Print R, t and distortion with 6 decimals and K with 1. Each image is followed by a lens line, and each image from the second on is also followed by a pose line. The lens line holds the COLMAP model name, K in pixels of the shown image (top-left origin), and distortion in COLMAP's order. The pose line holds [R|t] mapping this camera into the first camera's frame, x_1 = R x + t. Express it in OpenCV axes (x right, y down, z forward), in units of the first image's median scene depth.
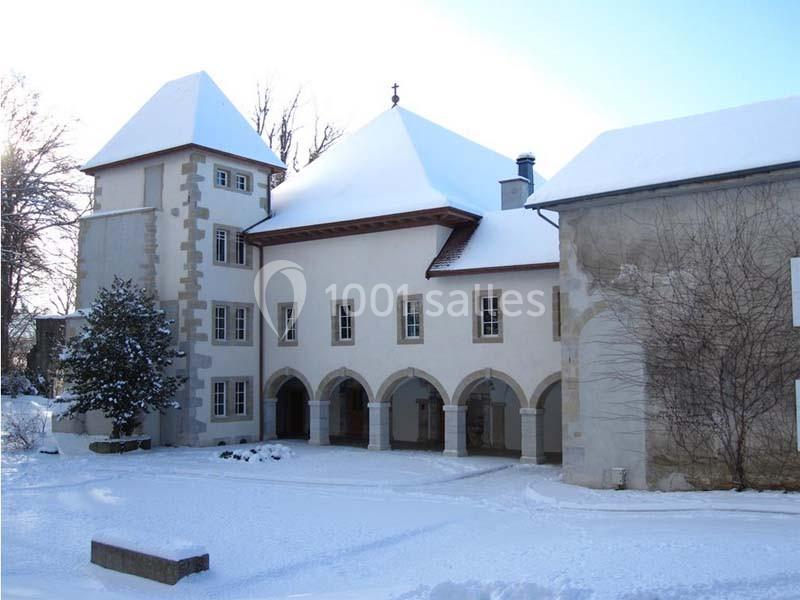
lens RADIAL K [[751.1, 0, 400.0], [0, 751.1, 300.0], [0, 0, 1]] dist [0.054308, -0.002858]
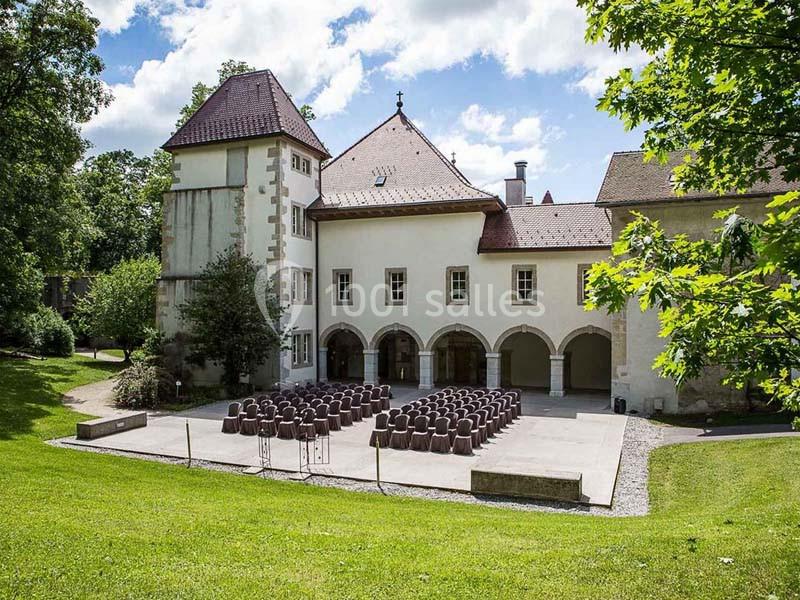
lens RADIAL K [[595.6, 0, 400.0], [0, 595.6, 300.0], [0, 0, 1]] dist [-0.001547, 0.000382]
pose [[0.970138, 0.012176, 0.242249, -0.309945], [-0.026834, 0.997996, 0.057301, -0.004743], [-0.241066, -0.062090, 0.968521, 0.050422]]
